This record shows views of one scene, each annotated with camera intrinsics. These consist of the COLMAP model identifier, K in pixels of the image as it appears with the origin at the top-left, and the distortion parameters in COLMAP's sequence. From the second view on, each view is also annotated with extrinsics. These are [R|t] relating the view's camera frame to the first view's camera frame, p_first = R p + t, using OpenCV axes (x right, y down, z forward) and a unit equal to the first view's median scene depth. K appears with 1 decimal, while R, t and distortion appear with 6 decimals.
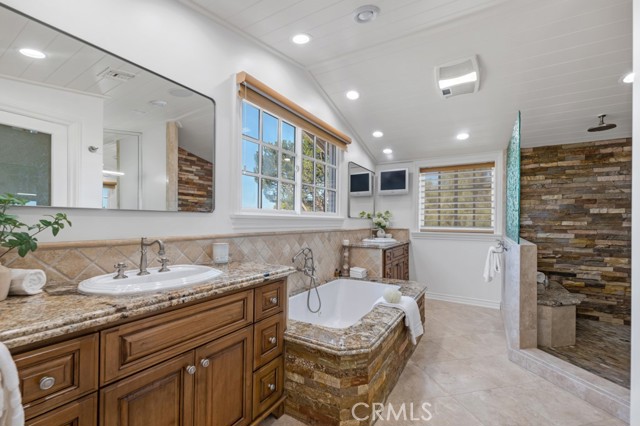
lens RADIAL K [[275.4, 0, 319.7], [0, 275.4, 219.0], [0, 0, 1]] dist [0.000238, 0.000520]
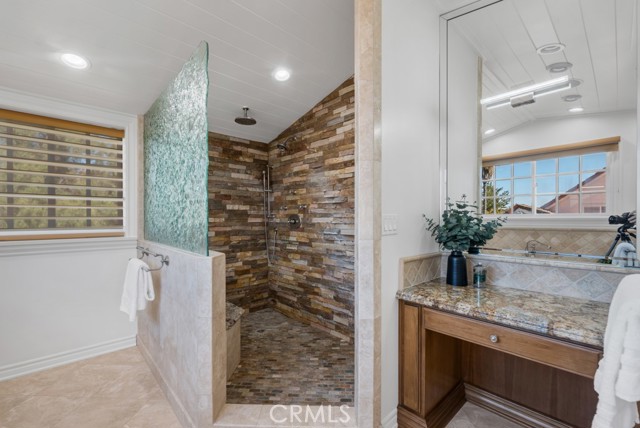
lens RADIAL K [[277.5, 0, 320.5], [0, 277.5, 220.3], [0, 0, 1]] dist [0.004473, 0.000546]
pose [[0.284155, -0.016556, 0.958635, 0.138221], [-0.000635, 0.999847, 0.017456, 0.000668], [-0.958778, -0.005569, 0.284101, 0.408846]]
